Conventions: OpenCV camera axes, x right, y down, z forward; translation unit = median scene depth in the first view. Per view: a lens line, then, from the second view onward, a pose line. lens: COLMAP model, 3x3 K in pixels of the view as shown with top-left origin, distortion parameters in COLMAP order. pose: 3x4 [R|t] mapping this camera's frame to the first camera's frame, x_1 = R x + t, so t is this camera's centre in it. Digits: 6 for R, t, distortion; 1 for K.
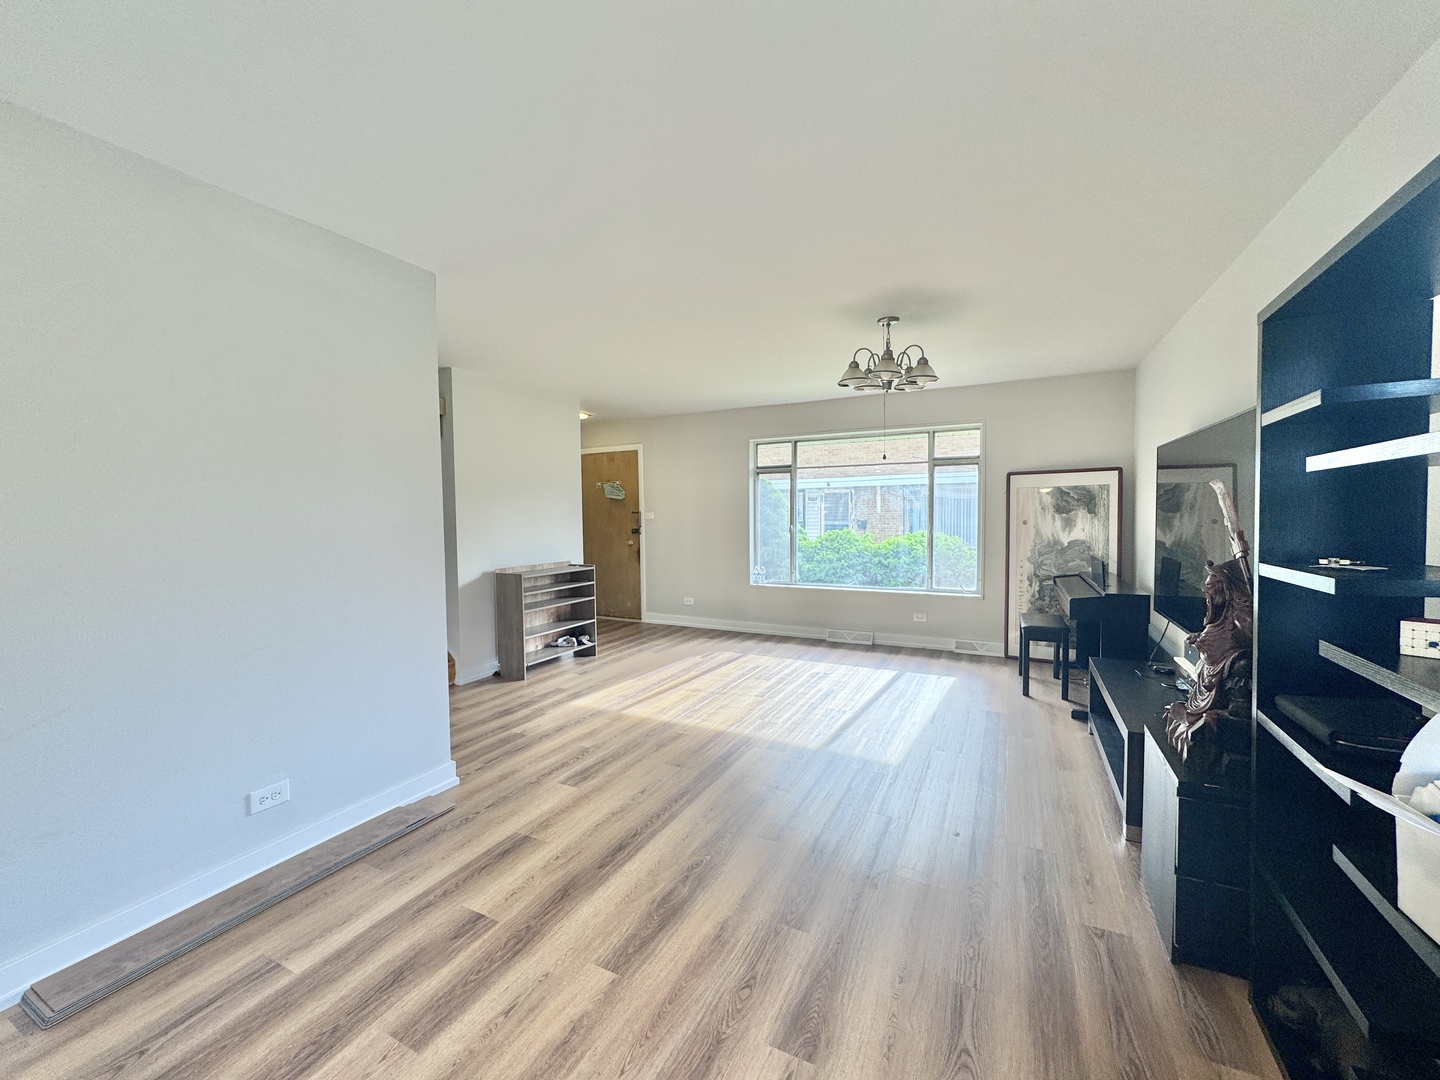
lens RADIAL K [[575.9, 0, 719.5], [0, 575.9, 537.0], [0, 0, 1]] dist [-0.007008, 0.000019]
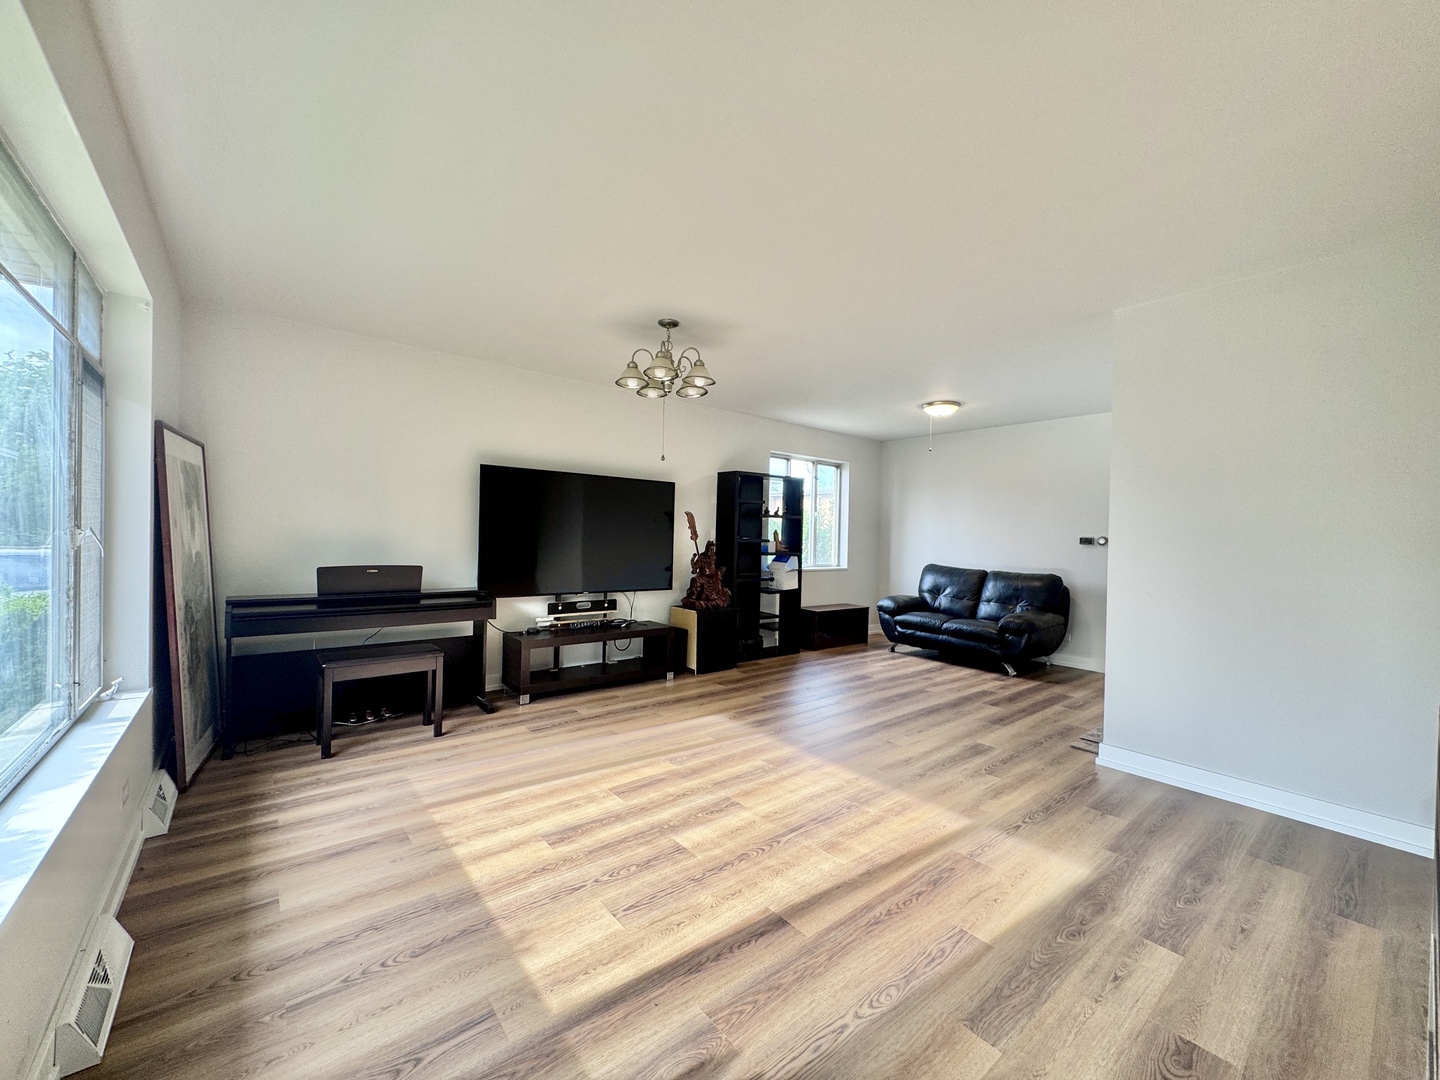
lens RADIAL K [[575.9, 0, 721.3], [0, 575.9, 539.6], [0, 0, 1]] dist [-0.007008, 0.000019]
pose [[-0.913890, -0.011227, 0.405808, -0.177033], [0.007152, 0.999017, 0.043744, -0.040499], [-0.405900, 0.042880, -0.912911, 1.701431]]
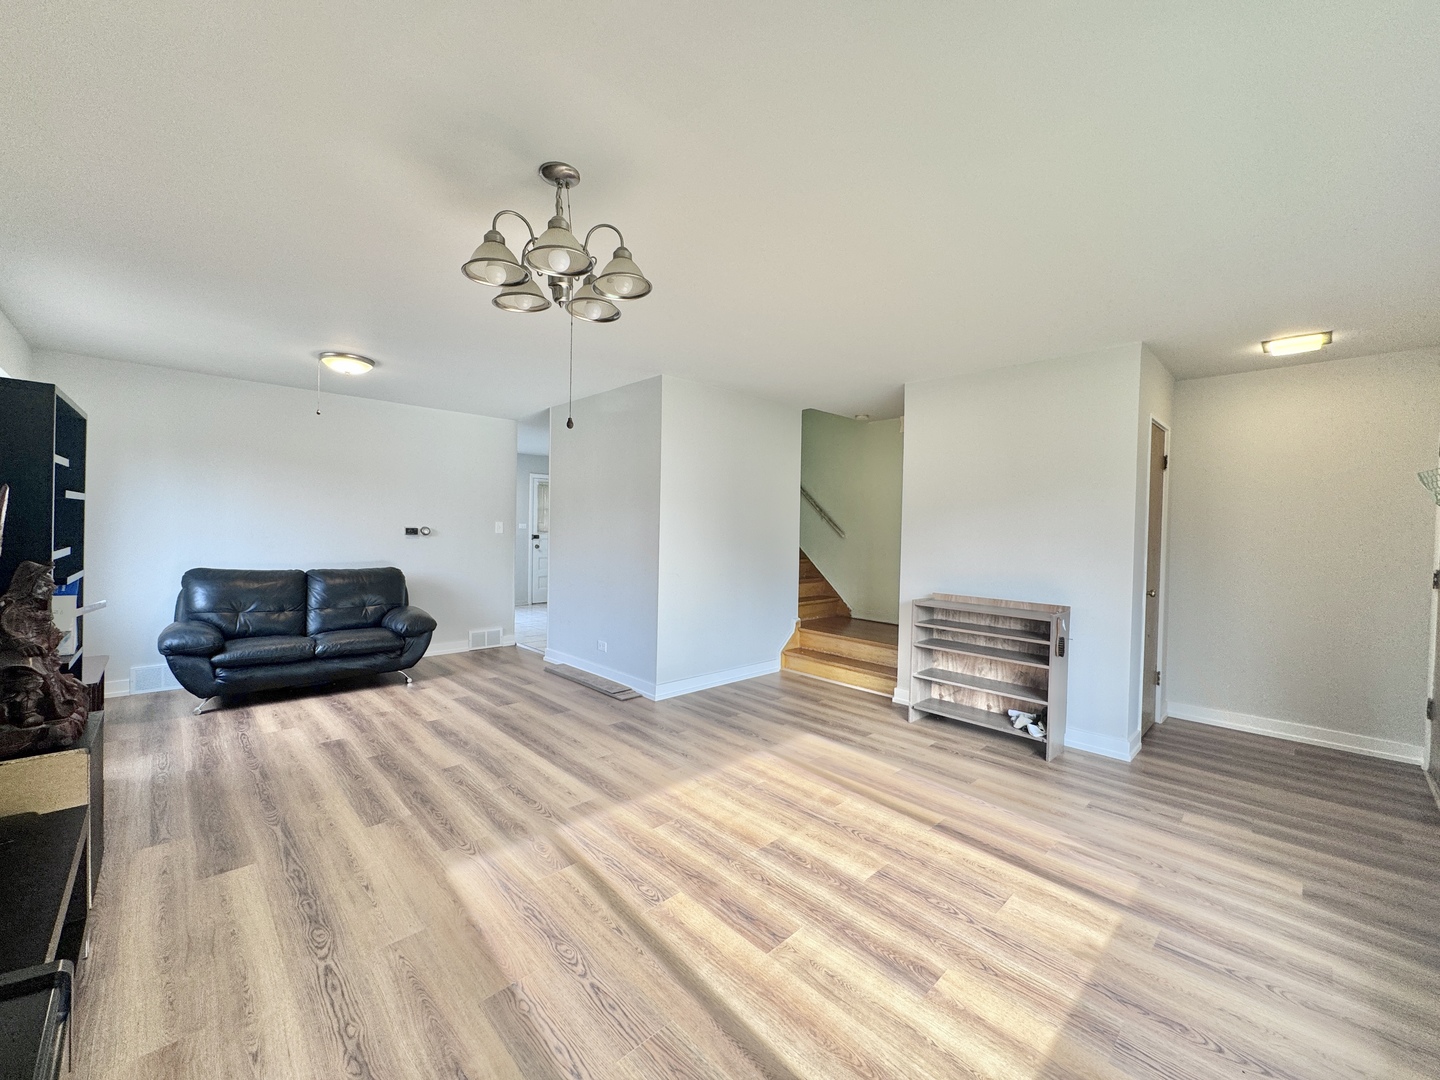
lens RADIAL K [[575.9, 0, 716.1], [0, 575.9, 539.2], [0, 0, 1]] dist [-0.007008, 0.000019]
pose [[-0.330527, 0.025790, -0.943444, 0.689829], [-0.057132, 0.997247, 0.047277, -0.060684], [0.942066, 0.069527, -0.328144, 1.210847]]
